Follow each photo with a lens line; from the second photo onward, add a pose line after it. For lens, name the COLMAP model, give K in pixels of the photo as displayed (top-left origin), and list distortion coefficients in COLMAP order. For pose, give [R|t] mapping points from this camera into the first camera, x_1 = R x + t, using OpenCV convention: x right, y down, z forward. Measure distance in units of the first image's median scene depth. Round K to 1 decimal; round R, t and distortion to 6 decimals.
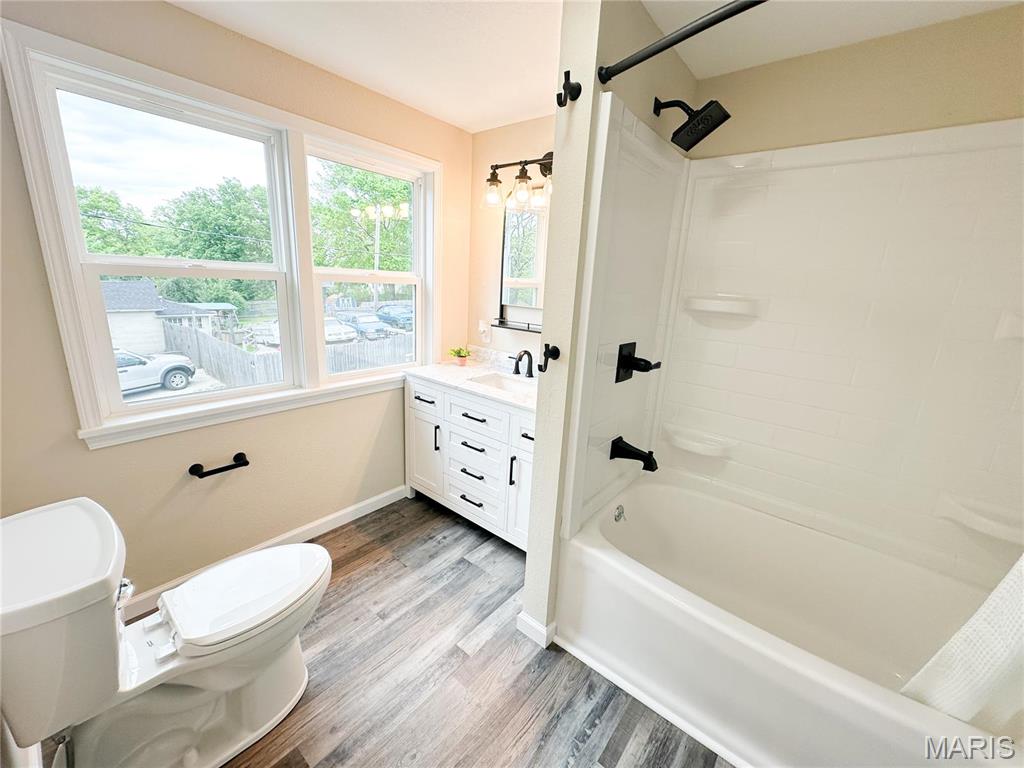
lens RADIAL K [[408.2, 0, 515.8], [0, 408.2, 381.5], [0, 0, 1]] dist [-0.003935, 0.000920]
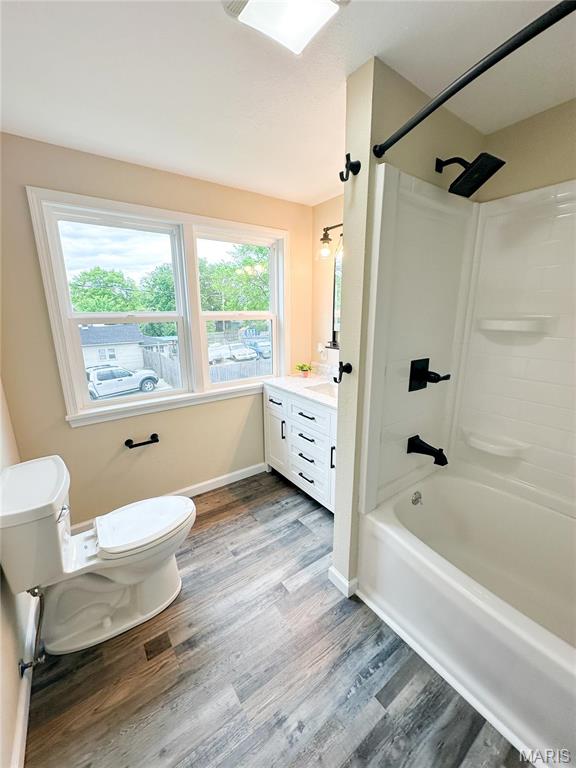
lens RADIAL K [[306.2, 0, 288.8], [0, 306.2, 382.7], [0, 0, 1]] dist [-0.003935, 0.000920]
pose [[0.963384, 0.003512, -0.268102, 0.144079], [-0.008248, 0.999829, -0.016538, -0.005216], [0.267998, 0.018144, 0.963249, 0.010253]]
